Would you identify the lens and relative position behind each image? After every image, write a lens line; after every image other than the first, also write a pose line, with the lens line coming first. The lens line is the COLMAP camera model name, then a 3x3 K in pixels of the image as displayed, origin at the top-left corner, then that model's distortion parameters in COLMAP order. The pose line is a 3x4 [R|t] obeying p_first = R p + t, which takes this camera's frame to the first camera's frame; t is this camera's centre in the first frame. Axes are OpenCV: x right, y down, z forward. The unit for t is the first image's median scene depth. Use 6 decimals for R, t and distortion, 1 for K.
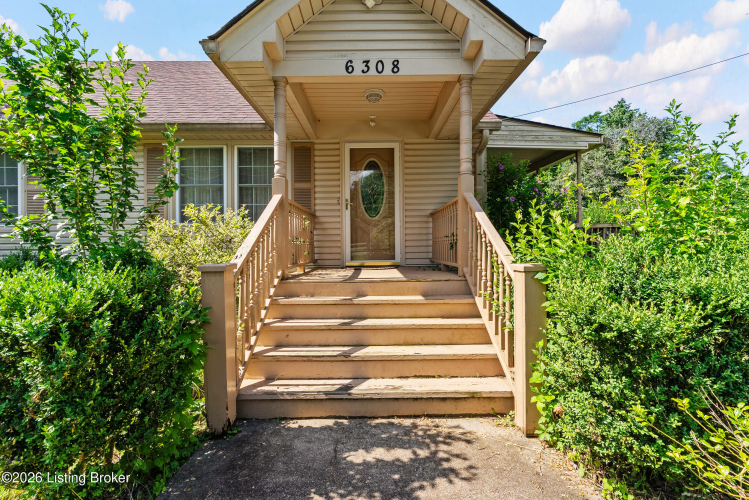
lens RADIAL K [[342.8, 0, 376.2], [0, 342.8, 246.1], [0, 0, 1]] dist [-0.000997, 0.000540]
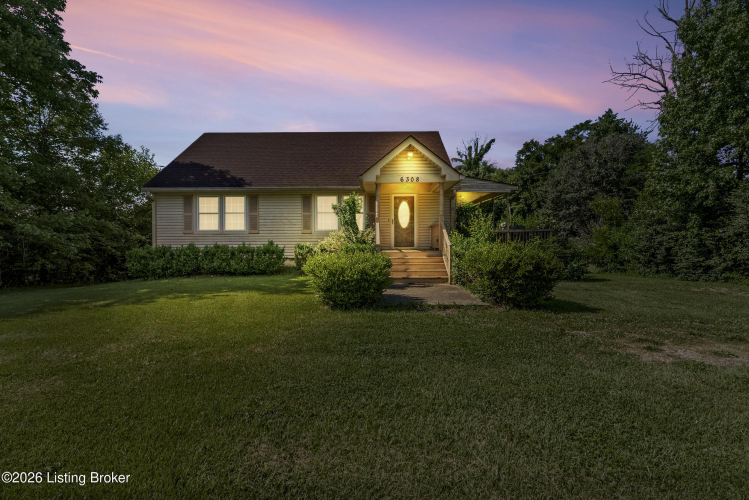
lens RADIAL K [[342.8, 0, 376.2], [0, 342.8, 246.1], [0, 0, 1]] dist [-0.000997, 0.000540]
pose [[0.999830, 0.000676, -0.018446, -0.150739], [-0.000485, 0.999946, 0.010367, 0.010818], [0.018452, -0.010357, 0.999776, -1.214734]]
